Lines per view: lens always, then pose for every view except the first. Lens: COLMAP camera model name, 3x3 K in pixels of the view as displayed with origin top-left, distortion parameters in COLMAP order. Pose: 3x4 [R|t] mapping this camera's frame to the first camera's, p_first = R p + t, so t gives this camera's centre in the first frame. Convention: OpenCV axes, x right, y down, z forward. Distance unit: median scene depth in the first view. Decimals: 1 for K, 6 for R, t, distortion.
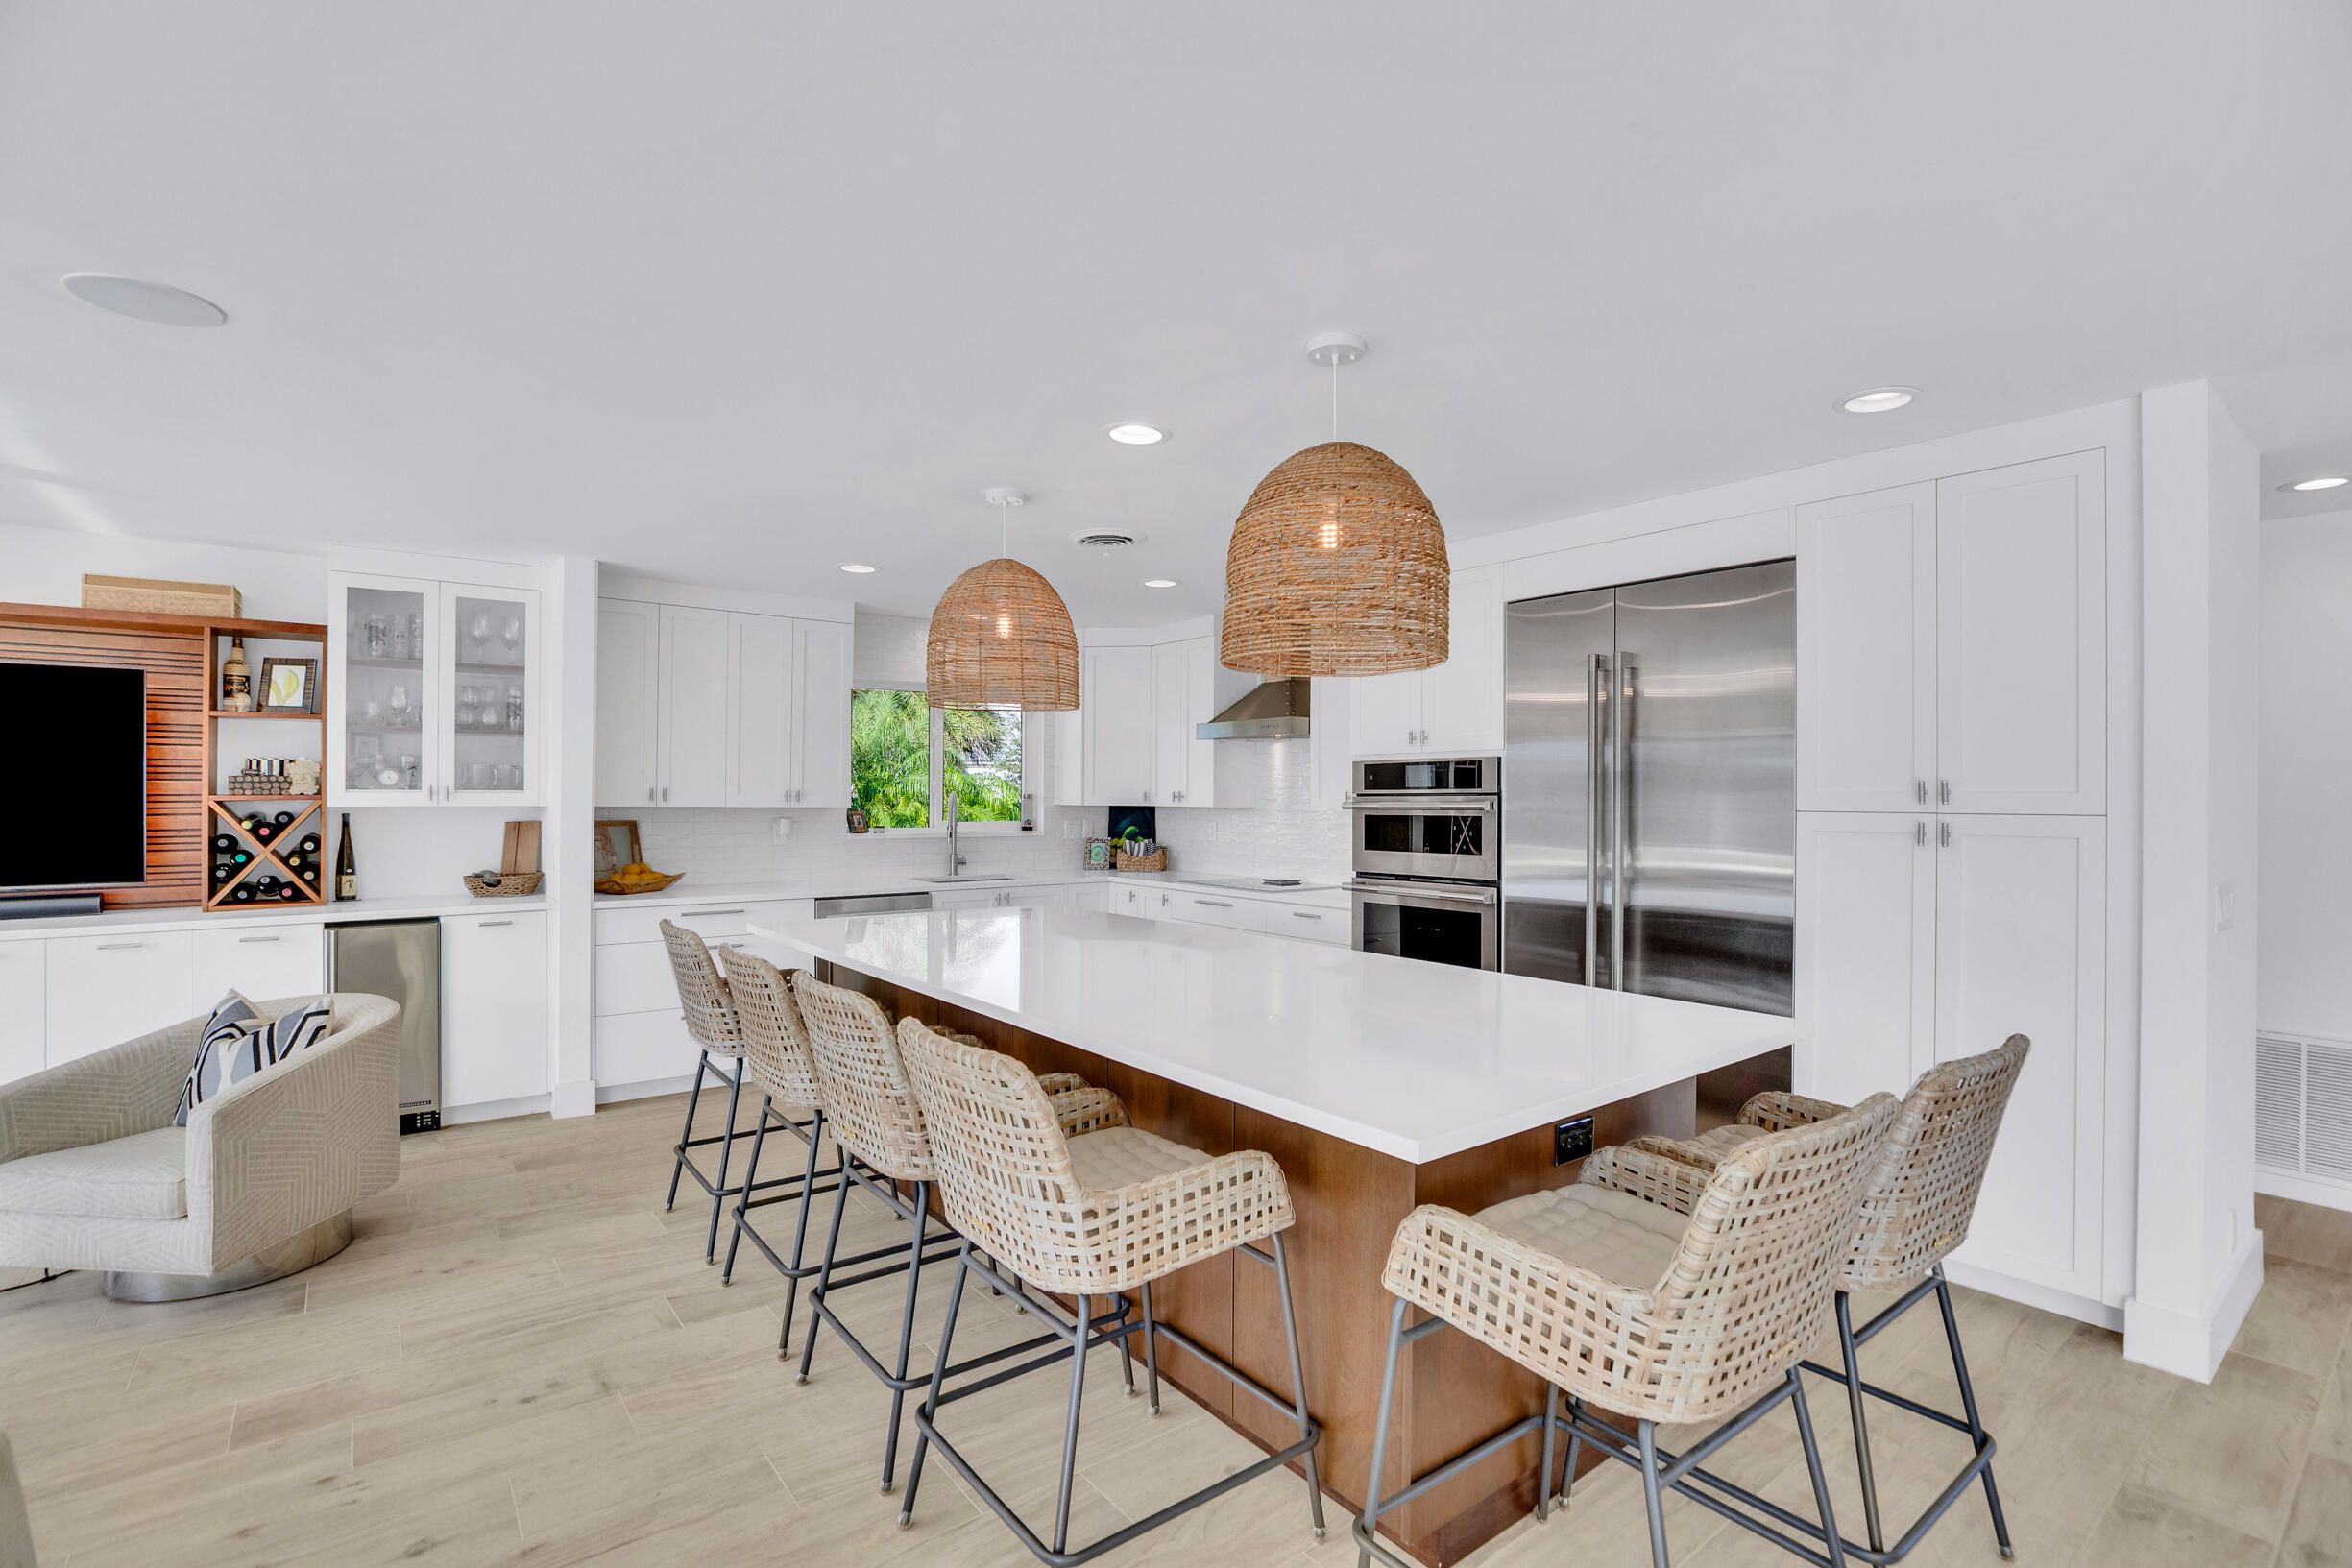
lens RADIAL K [[1083.0, 0, 1191.5], [0, 1083.0, 792.5], [0, 0, 1]] dist [-0.045567, 0.014638]
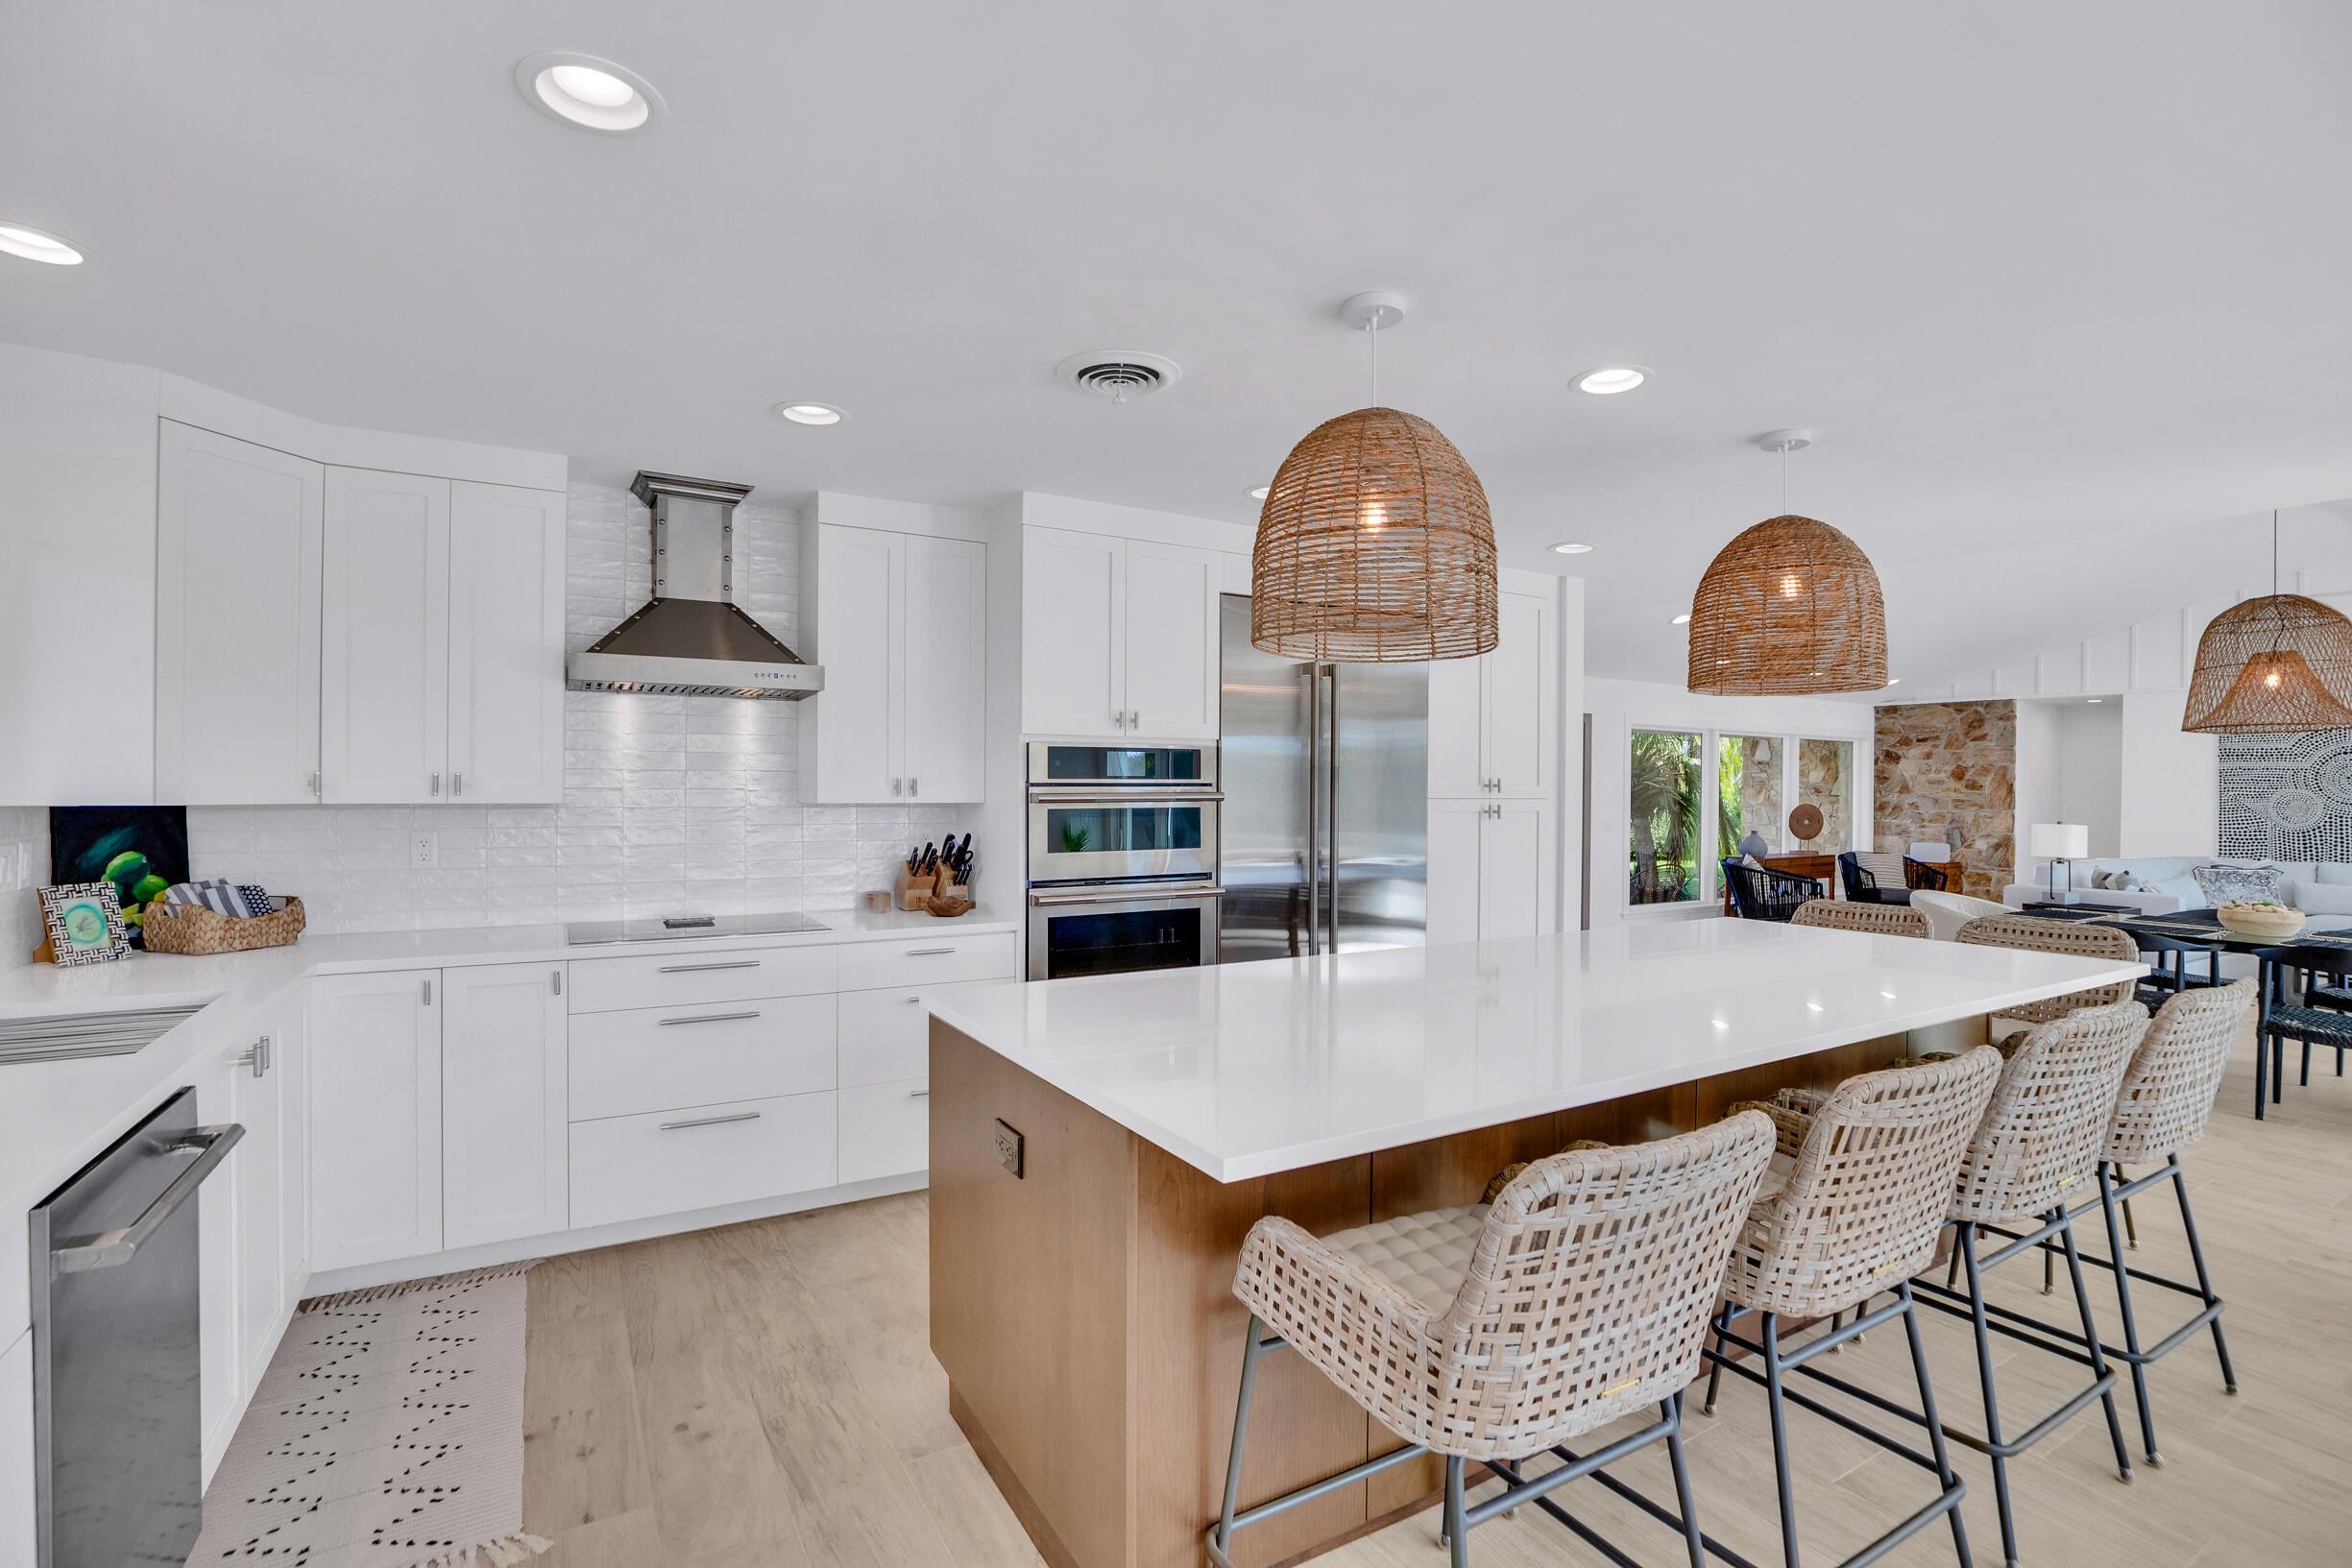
lens RADIAL K [[1083.0, 0, 1191.5], [0, 1083.0, 792.5], [0, 0, 1]] dist [-0.045567, 0.014638]
pose [[0.131800, -0.008250, 0.991242, -0.674260], [-0.008044, 0.999924, 0.009392, -0.000261], [-0.991244, -0.009211, 0.131723, 0.860626]]
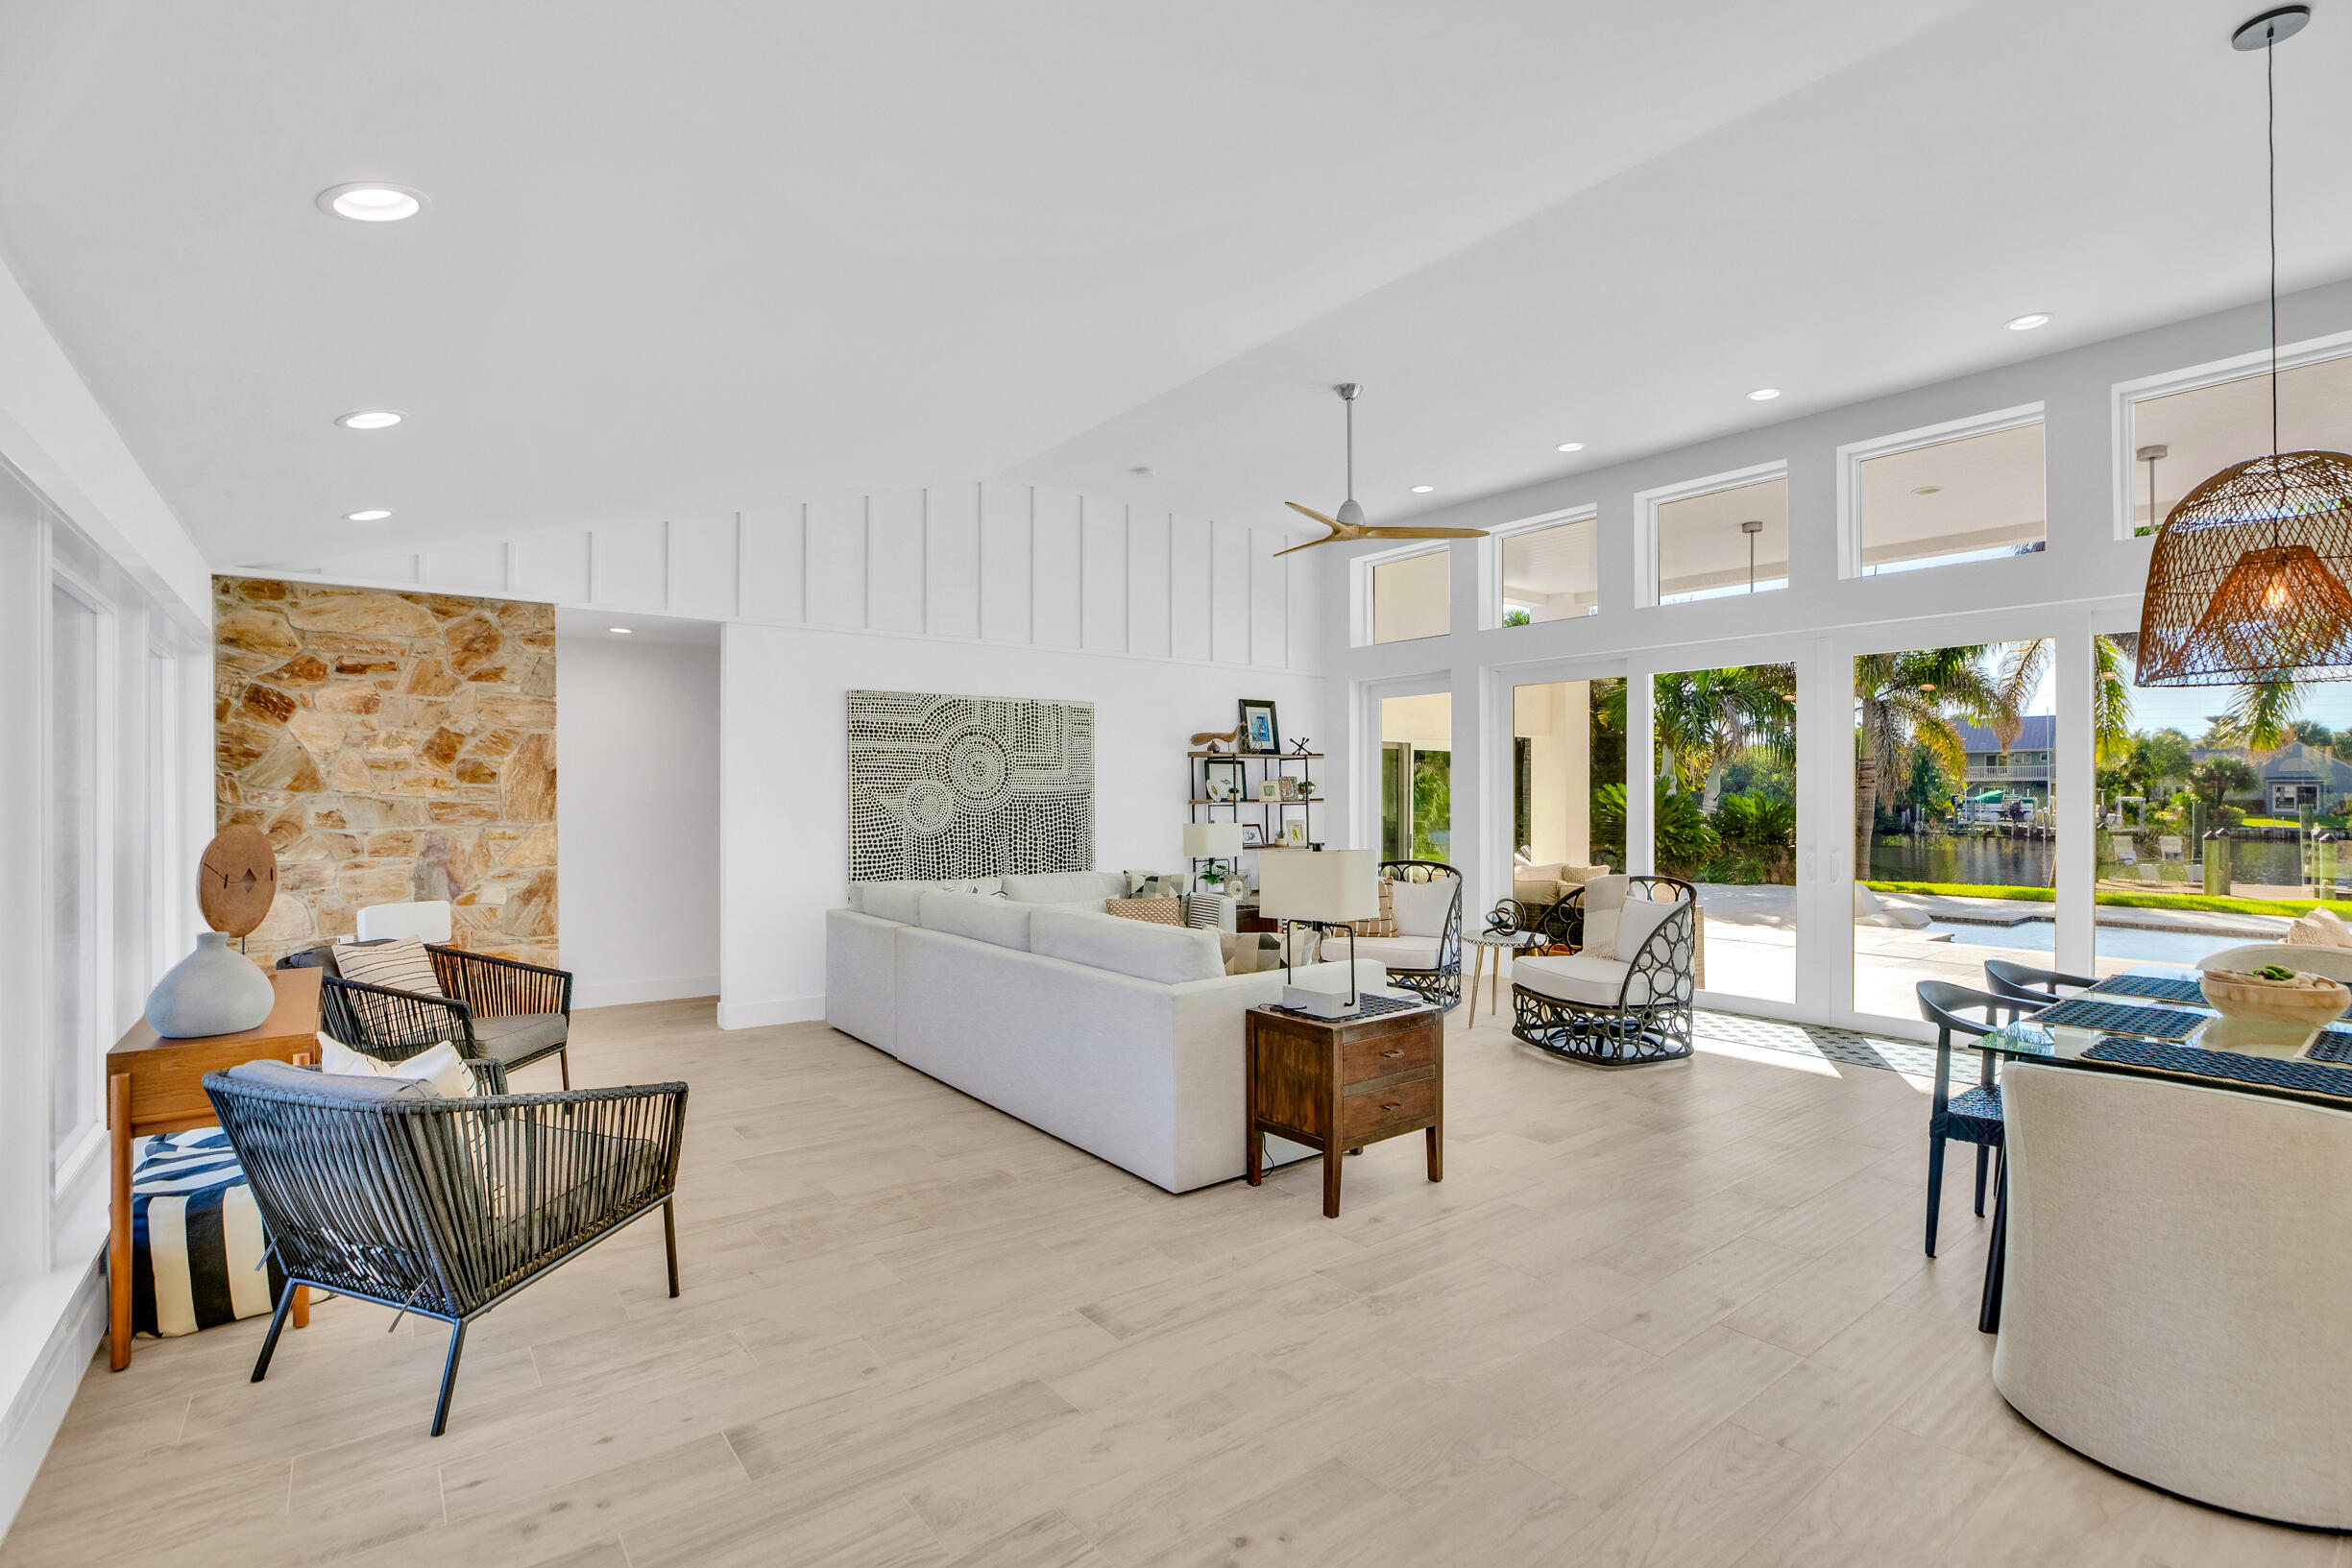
lens RADIAL K [[1083.0, 0, 1191.5], [0, 1083.0, 792.5], [0, 0, 1]] dist [-0.045567, 0.014638]
pose [[-0.999910, -0.004065, 0.012804, 1.363750], [-0.004035, 0.999989, 0.002343, 0.008636], [-0.012813, 0.002291, -0.999915, 0.535194]]
